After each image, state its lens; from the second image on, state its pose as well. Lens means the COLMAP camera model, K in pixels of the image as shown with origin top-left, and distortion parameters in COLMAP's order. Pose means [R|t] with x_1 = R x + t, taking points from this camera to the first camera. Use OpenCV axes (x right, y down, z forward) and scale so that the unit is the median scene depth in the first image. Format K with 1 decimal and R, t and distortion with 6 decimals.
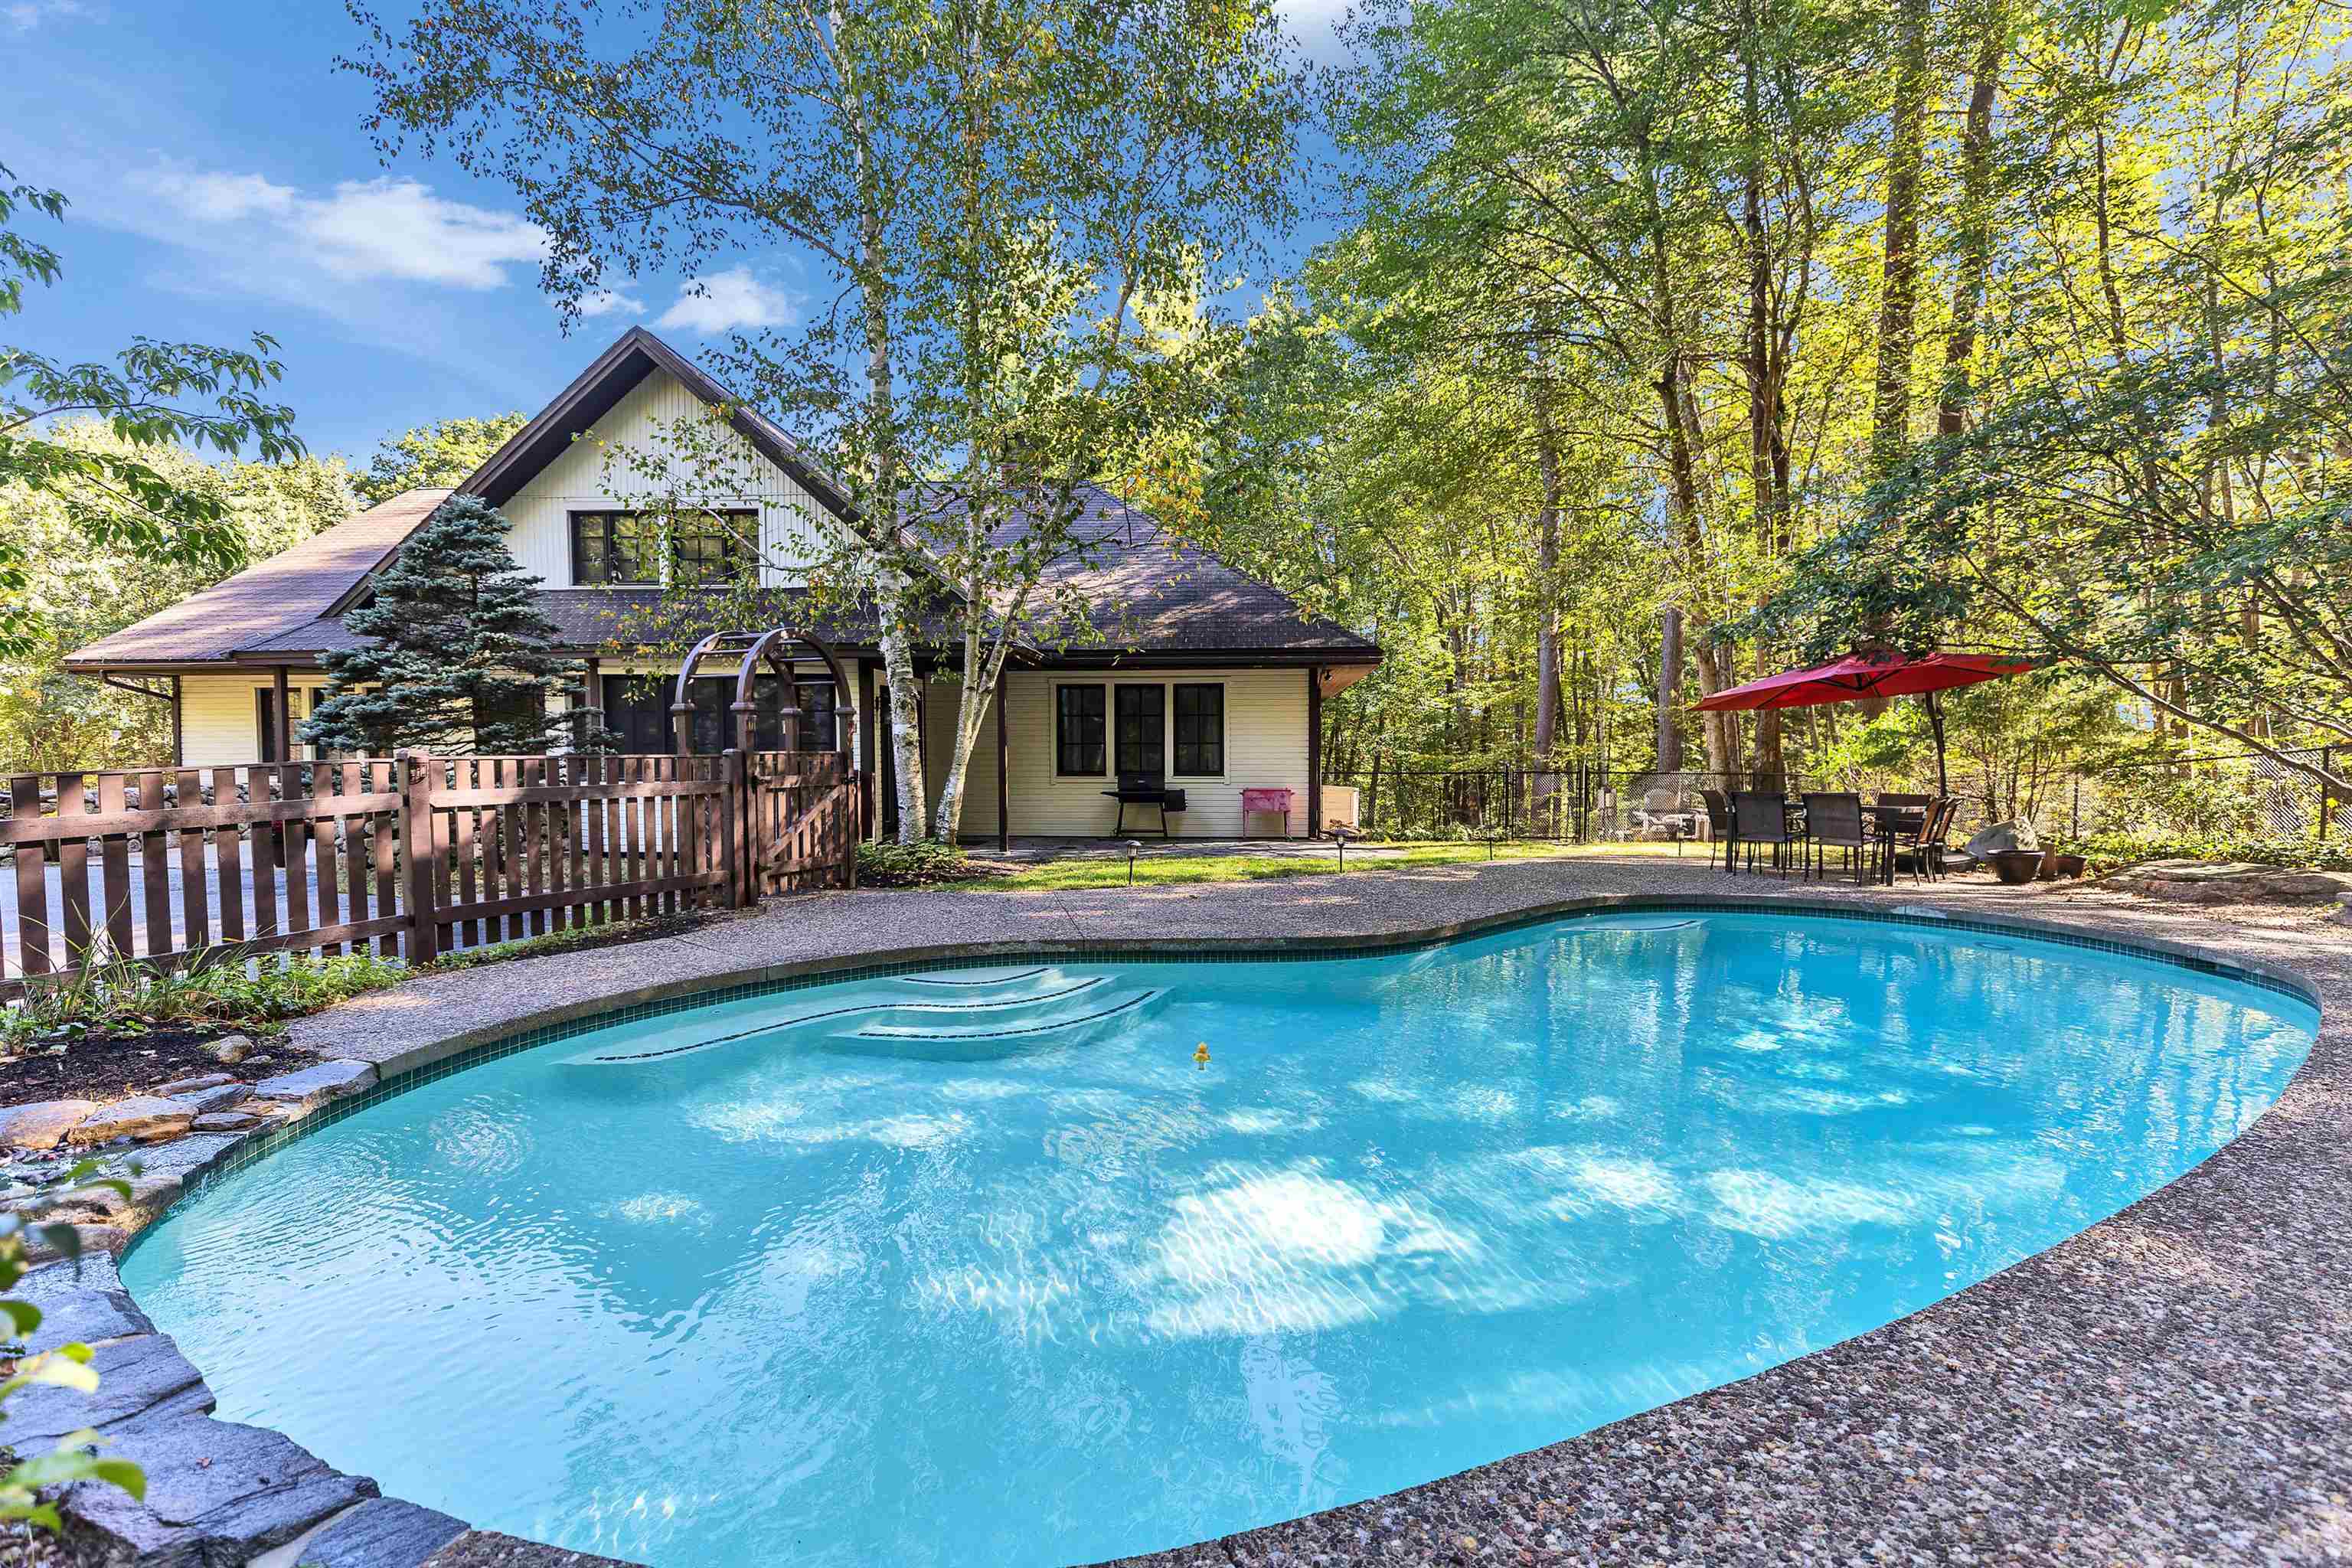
lens RADIAL K [[1058.6, 0, 1176.0], [0, 1058.6, 784.0], [0, 0, 1]] dist [0.001217, -0.000178]
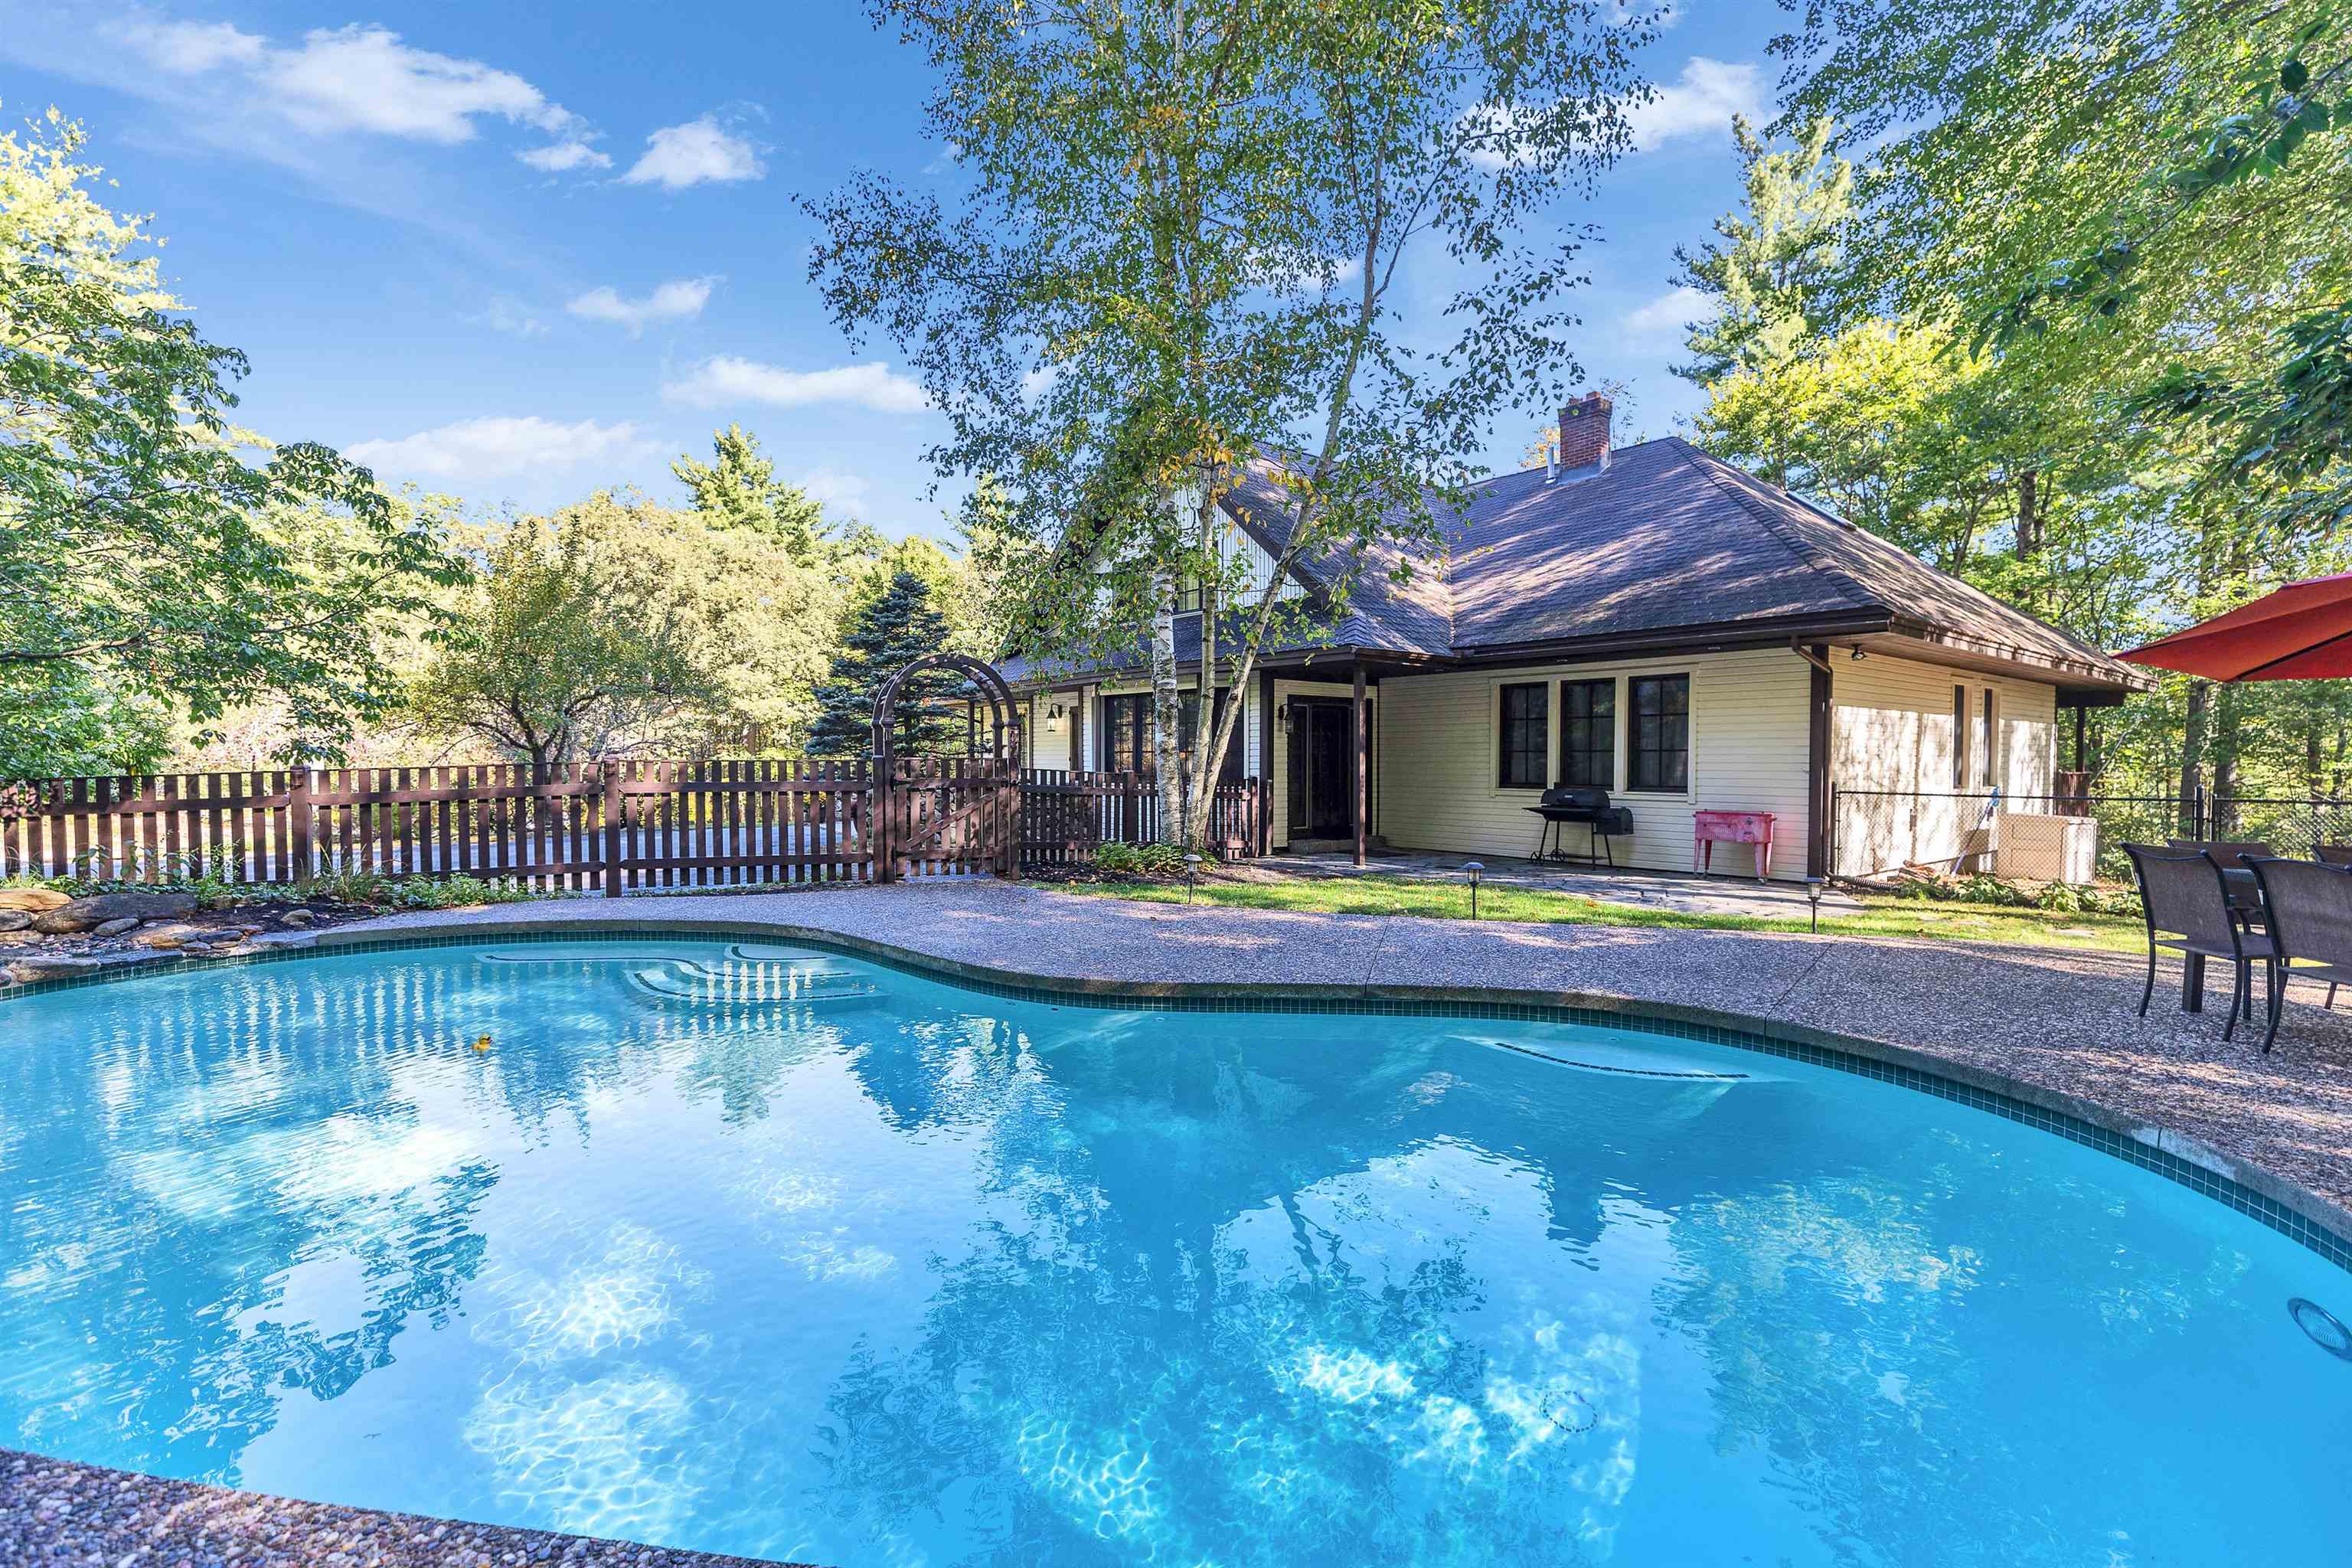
lens RADIAL K [[1058.6, 0, 1176.0], [0, 1058.6, 784.0], [0, 0, 1]] dist [0.001217, -0.000178]
pose [[0.744514, 0.021107, -0.667273, 0.285463], [-0.032363, 0.999466, -0.004495, 0.001443], [0.666822, 0.024941, 0.744800, 0.173570]]
